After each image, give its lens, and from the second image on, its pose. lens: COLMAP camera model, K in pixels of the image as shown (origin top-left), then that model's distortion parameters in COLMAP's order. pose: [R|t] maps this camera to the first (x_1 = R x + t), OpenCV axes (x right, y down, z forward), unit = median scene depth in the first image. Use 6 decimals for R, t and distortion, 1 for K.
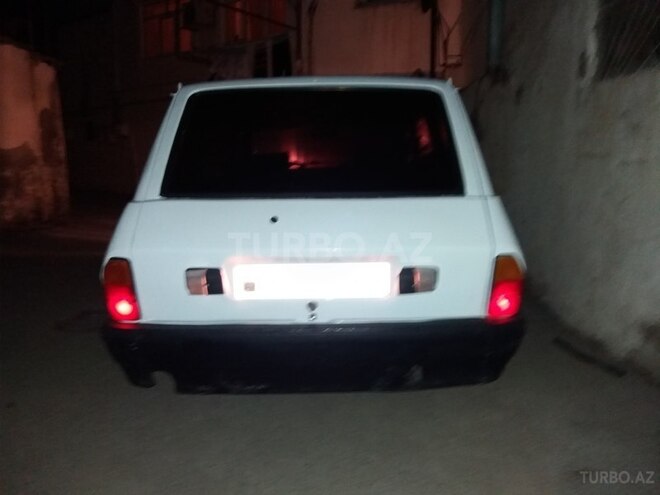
lens RADIAL K [[537.7, 0, 330.0], [0, 537.7, 247.5], [0, 0, 1]] dist [0.000279, -0.000650]
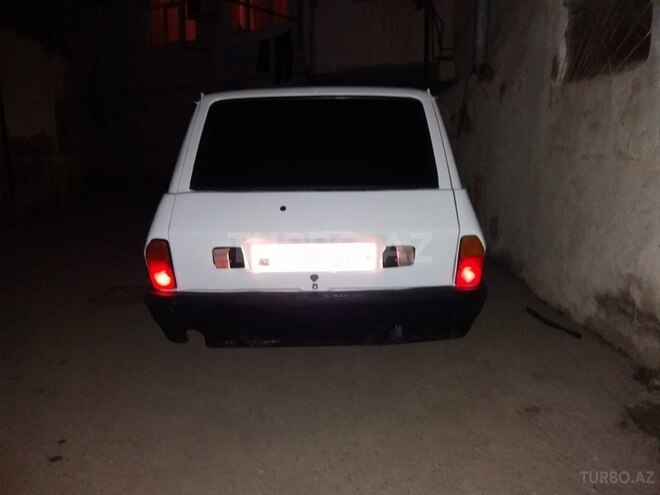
lens RADIAL K [[538.6, 0, 372.5], [0, 538.6, 247.9], [0, 0, 1]] dist [-0.001657, 0.000833]
pose [[0.997264, -0.004338, 0.073802, 0.007987], [0.001816, 0.999413, 0.034206, -0.001906], [-0.073907, -0.033979, 0.996686, -0.225192]]
